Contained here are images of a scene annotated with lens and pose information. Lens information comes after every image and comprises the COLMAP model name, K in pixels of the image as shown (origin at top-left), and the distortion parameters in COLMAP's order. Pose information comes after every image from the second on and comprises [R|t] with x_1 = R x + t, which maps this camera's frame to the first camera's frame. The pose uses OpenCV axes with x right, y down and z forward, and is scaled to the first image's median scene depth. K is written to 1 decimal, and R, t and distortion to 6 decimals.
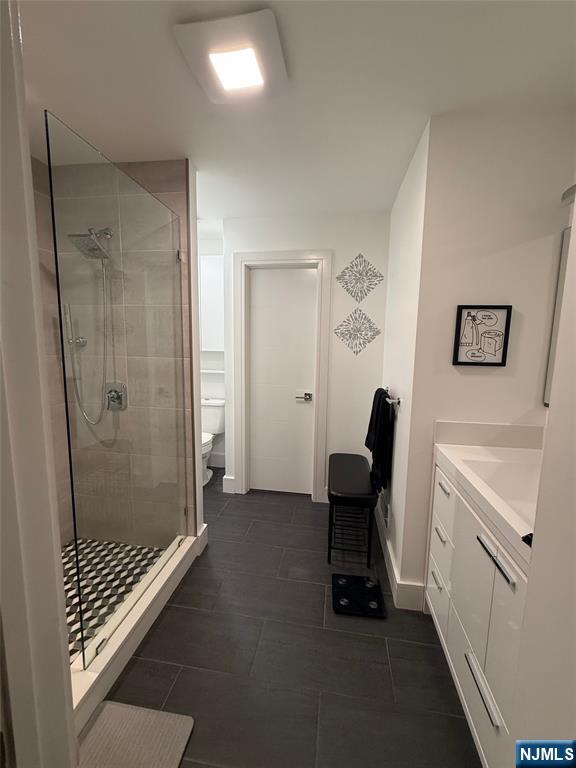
lens RADIAL K [[305.4, 0, 287.7], [0, 305.4, 382.3], [0, 0, 1]] dist [0.001418, 0.000103]
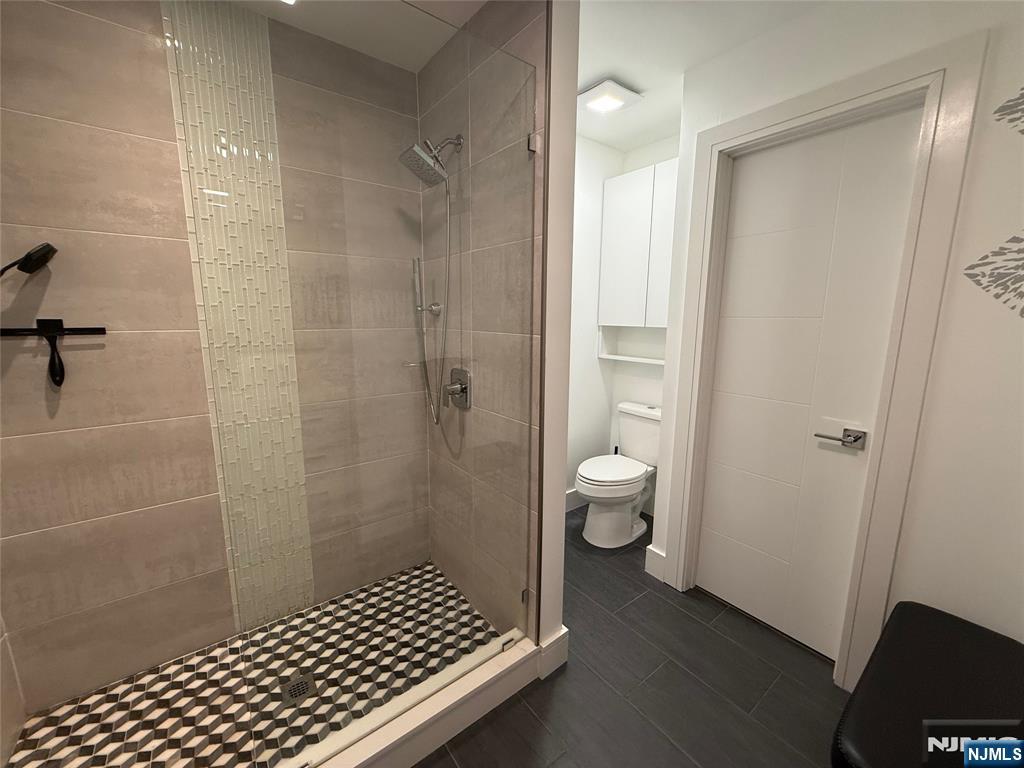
lens RADIAL K [[407.2, 0, 510.2], [0, 407.2, 384.9], [0, 0, 1]] dist [0.001418, 0.000103]
pose [[0.733237, 0.104525, -0.671891, 0.131086], [-0.084411, 0.994463, 0.062589, -0.029175], [0.674713, 0.010823, 0.738001, 0.400522]]
